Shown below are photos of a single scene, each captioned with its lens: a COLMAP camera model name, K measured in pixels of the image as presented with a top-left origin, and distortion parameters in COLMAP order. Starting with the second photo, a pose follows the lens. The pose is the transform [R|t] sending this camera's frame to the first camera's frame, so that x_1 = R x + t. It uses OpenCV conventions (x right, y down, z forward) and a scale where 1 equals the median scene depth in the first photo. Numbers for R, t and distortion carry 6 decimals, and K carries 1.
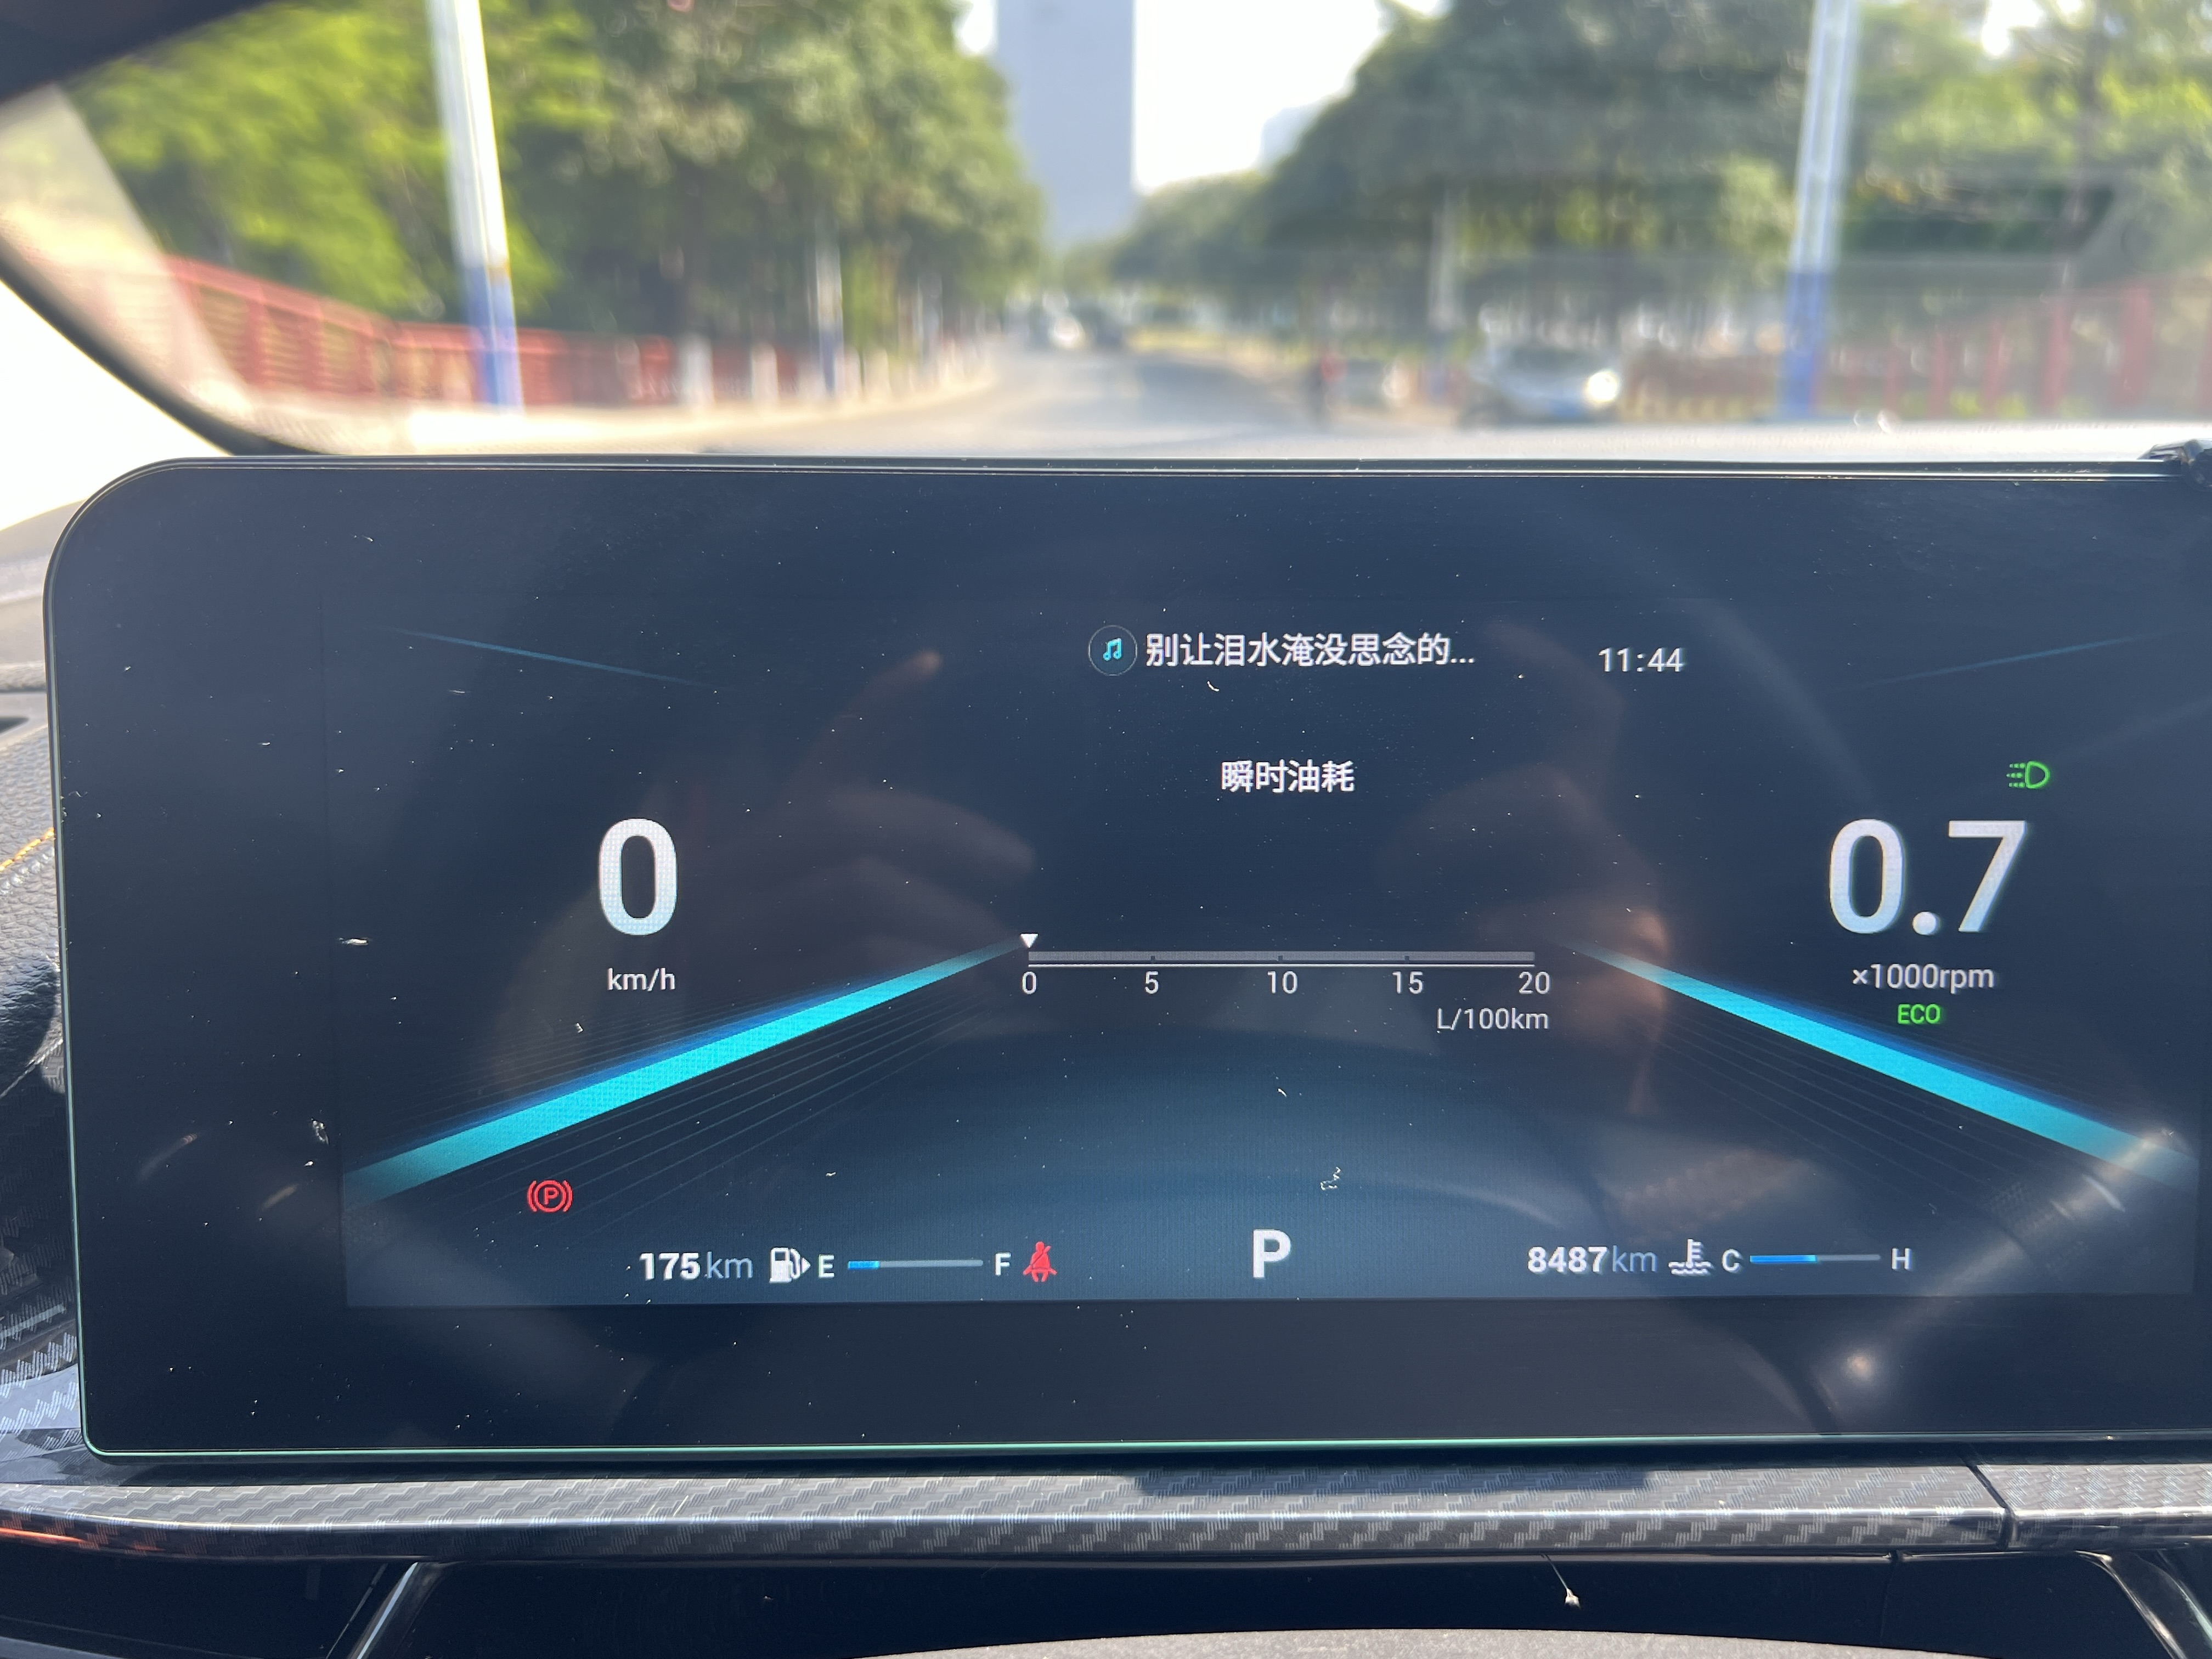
lens RADIAL K [[1764.8, 0, 1110.1], [0, 1764.8, 837.2], [0, 0, 1]] dist [0.051041, -0.073185]
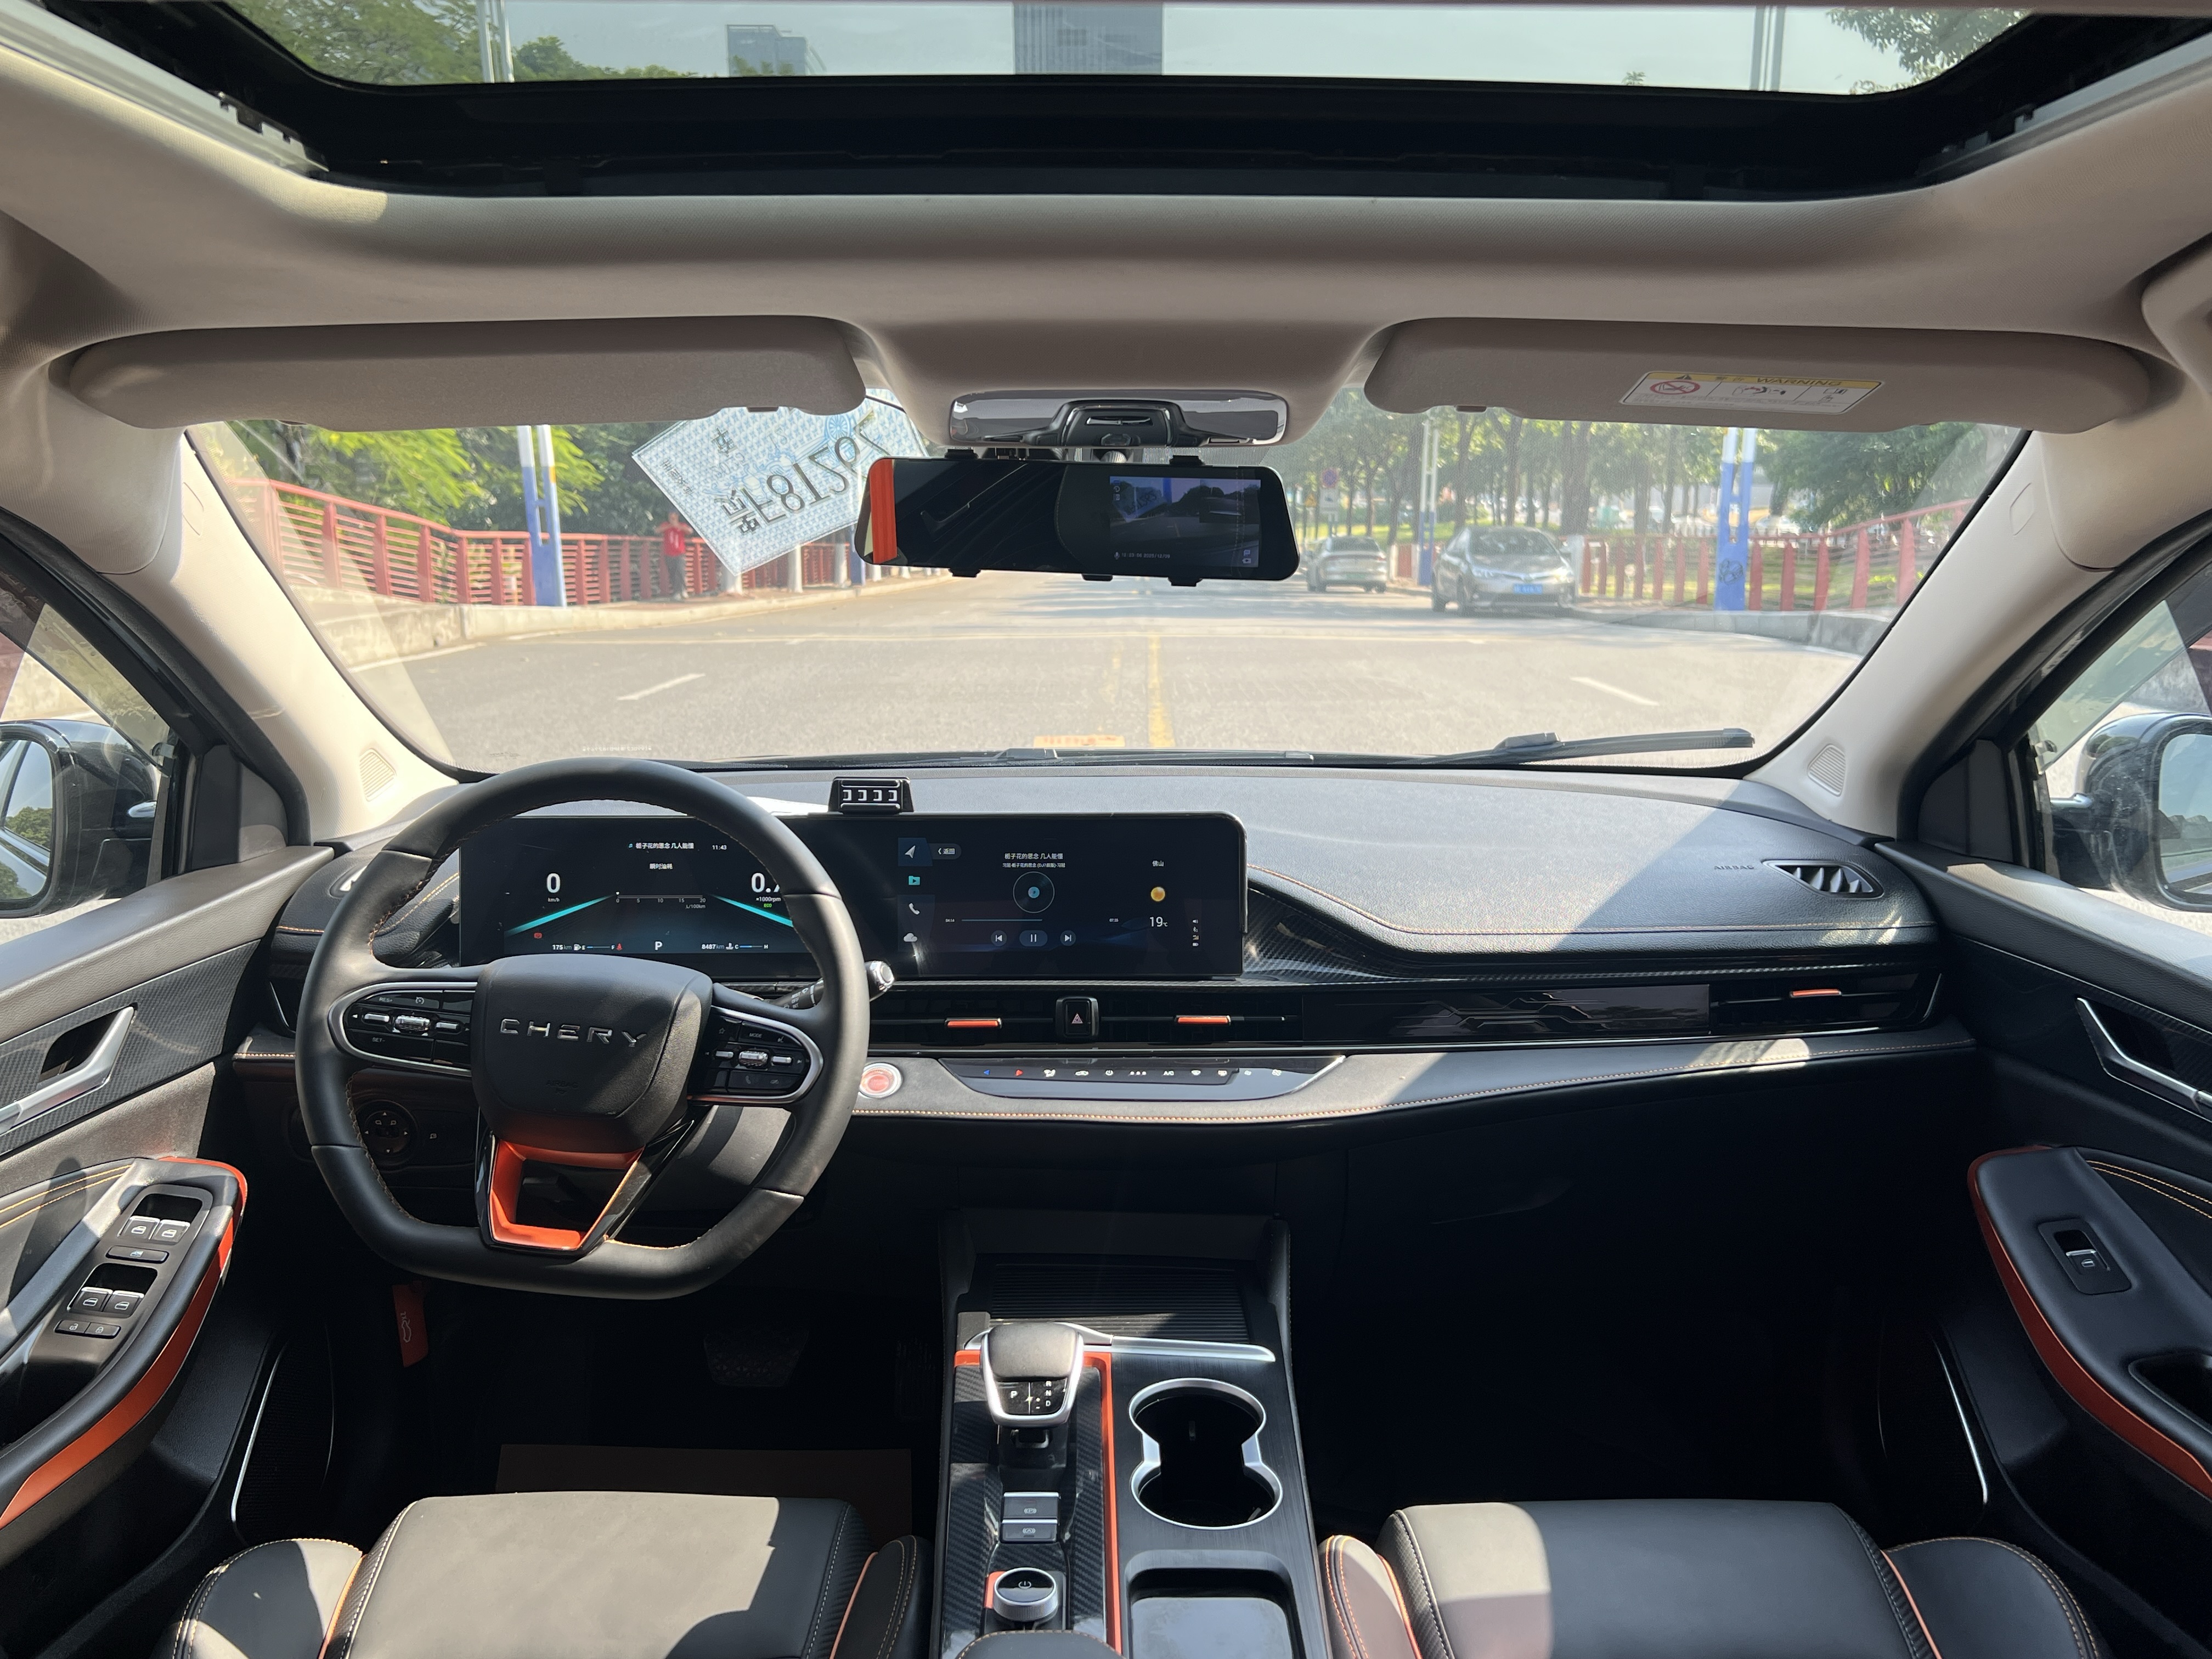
lens RADIAL K [[1764.8, 0, 1122.7], [0, 1764.8, 844.1], [0, 0, 1]] dist [0.051041, -0.073185]
pose [[0.999878, -0.005086, -0.014791, 1.750358], [0.003777, 0.996178, -0.087270, 0.419451], [0.015178, 0.087203, 0.996075, -4.978149]]
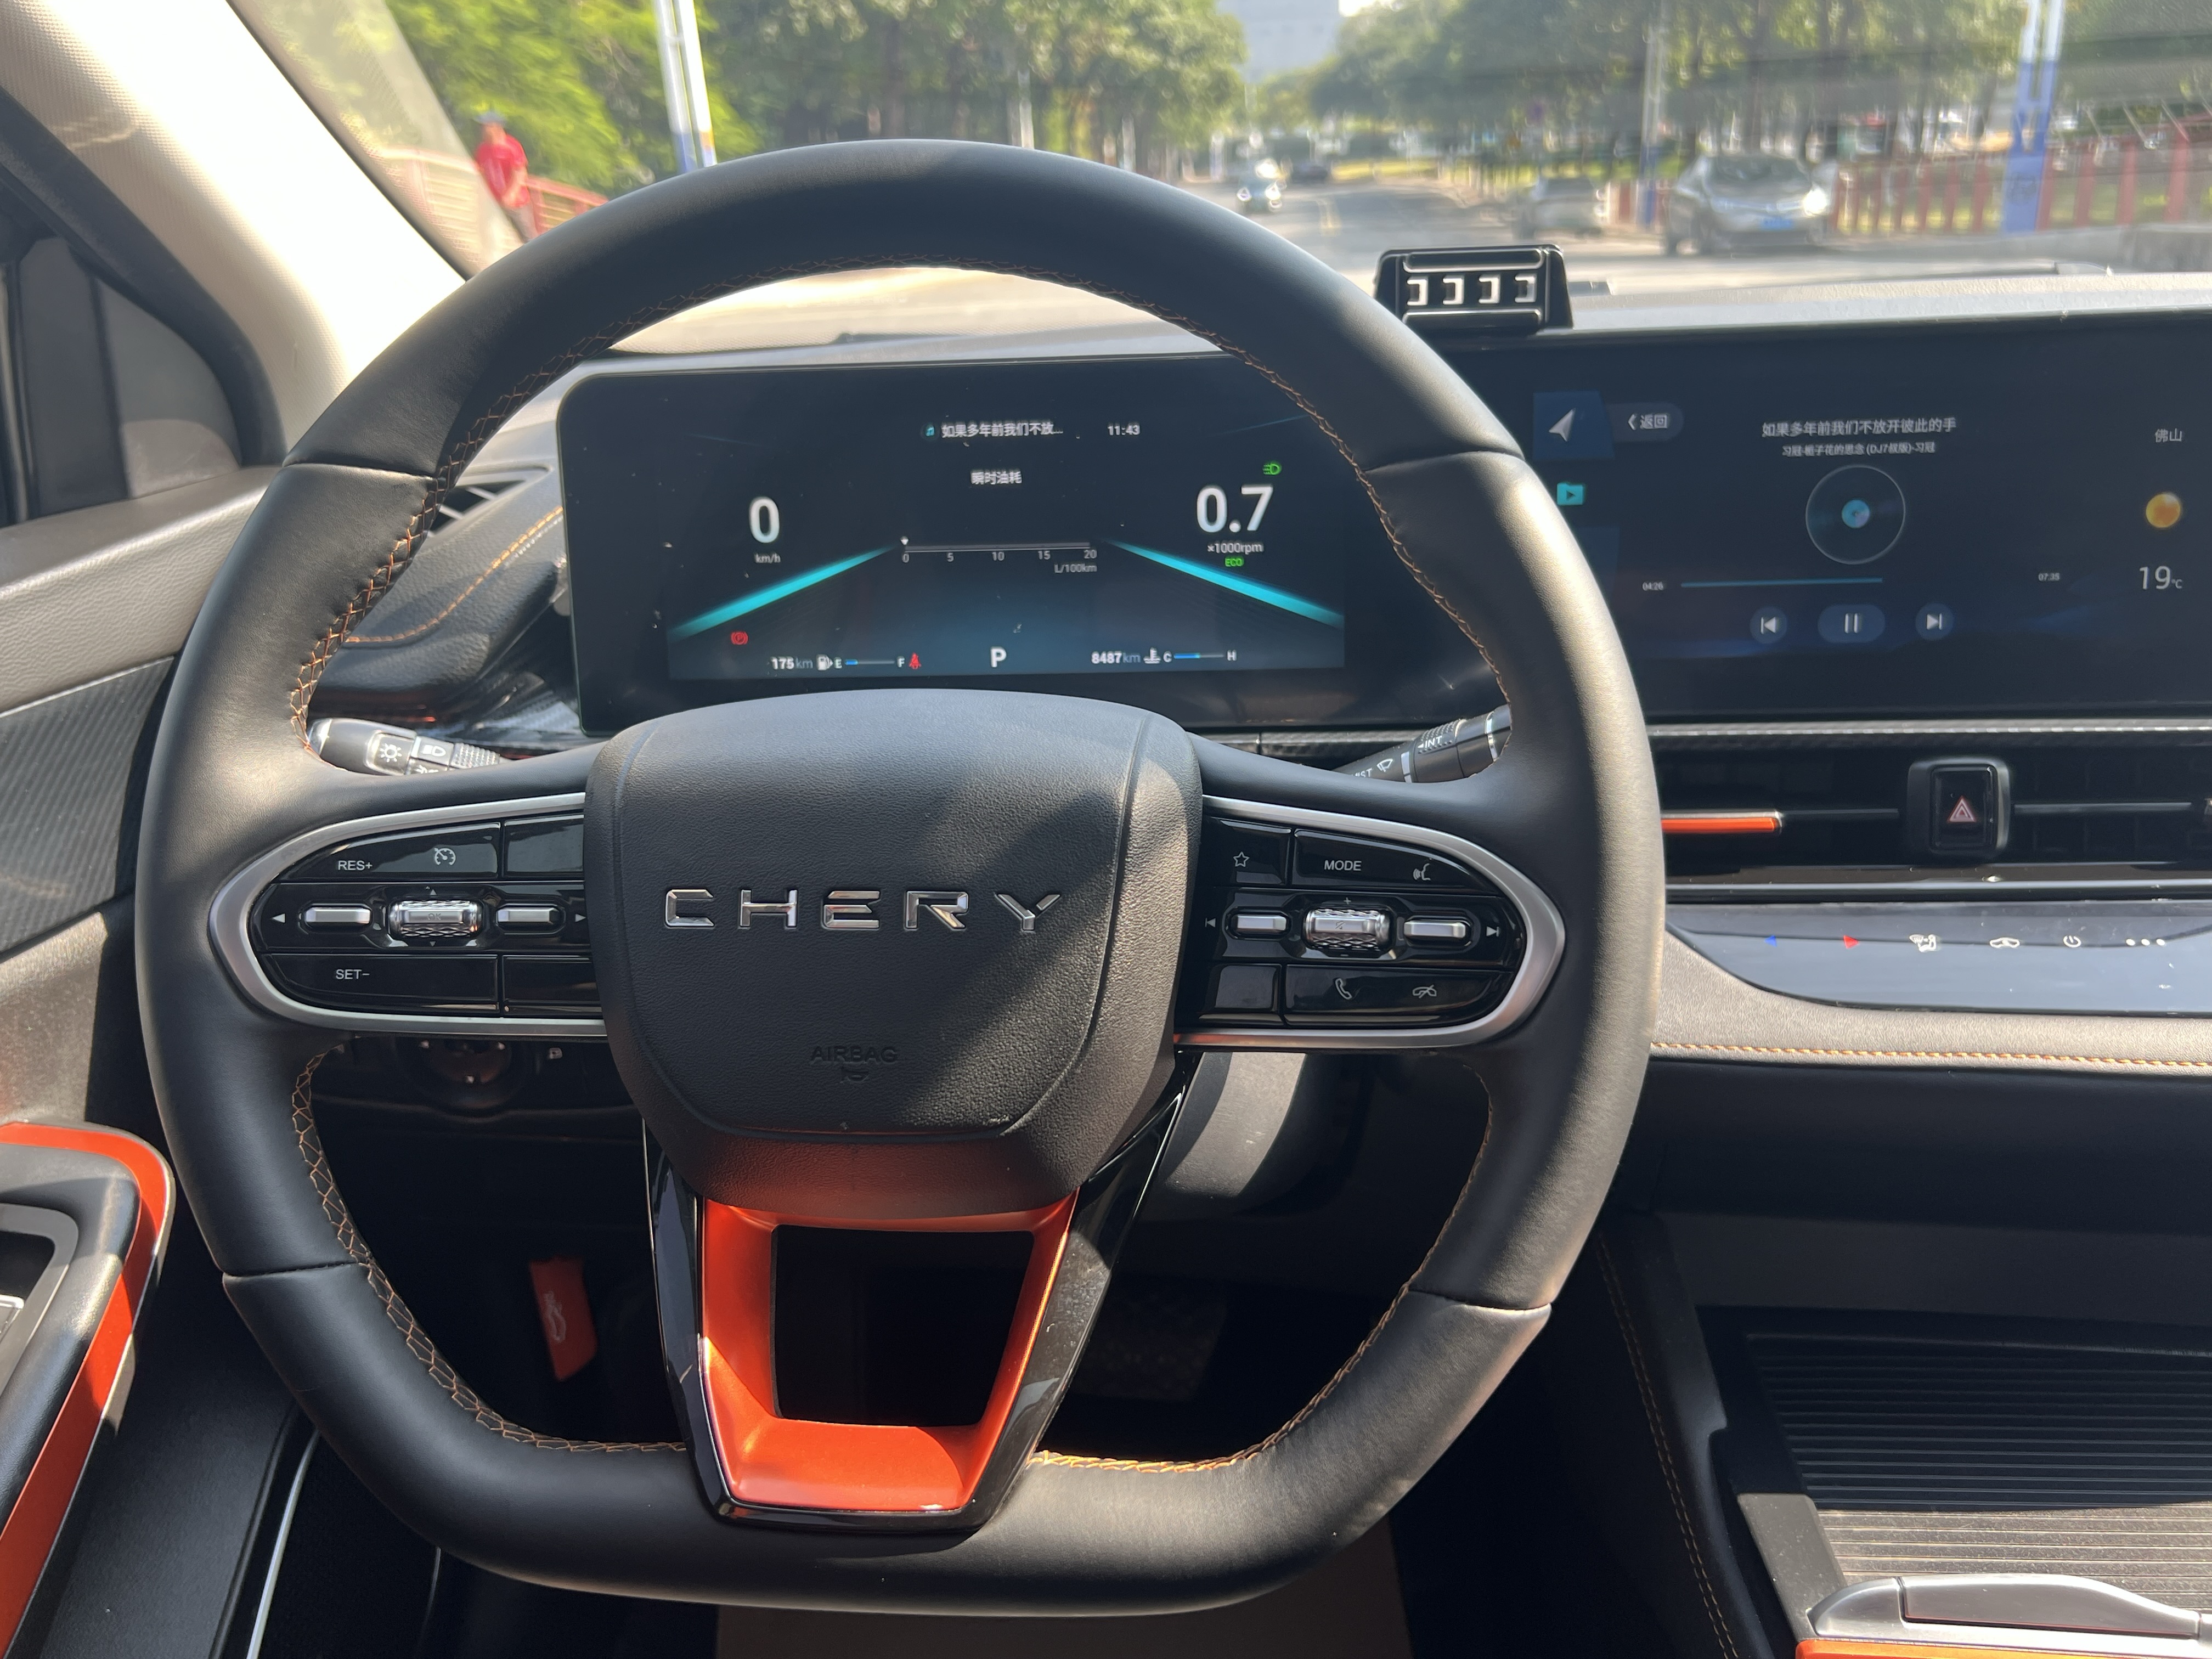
lens RADIAL K [[1764.8, 0, 1124.2], [0, 1764.8, 851.6], [0, 0, 1]] dist [0.051041, -0.073185]
pose [[0.993515, -0.009484, -0.113303, 0.587645], [0.019576, 0.995902, 0.088293, 0.295607], [0.112002, -0.089938, 0.989630, -1.690919]]
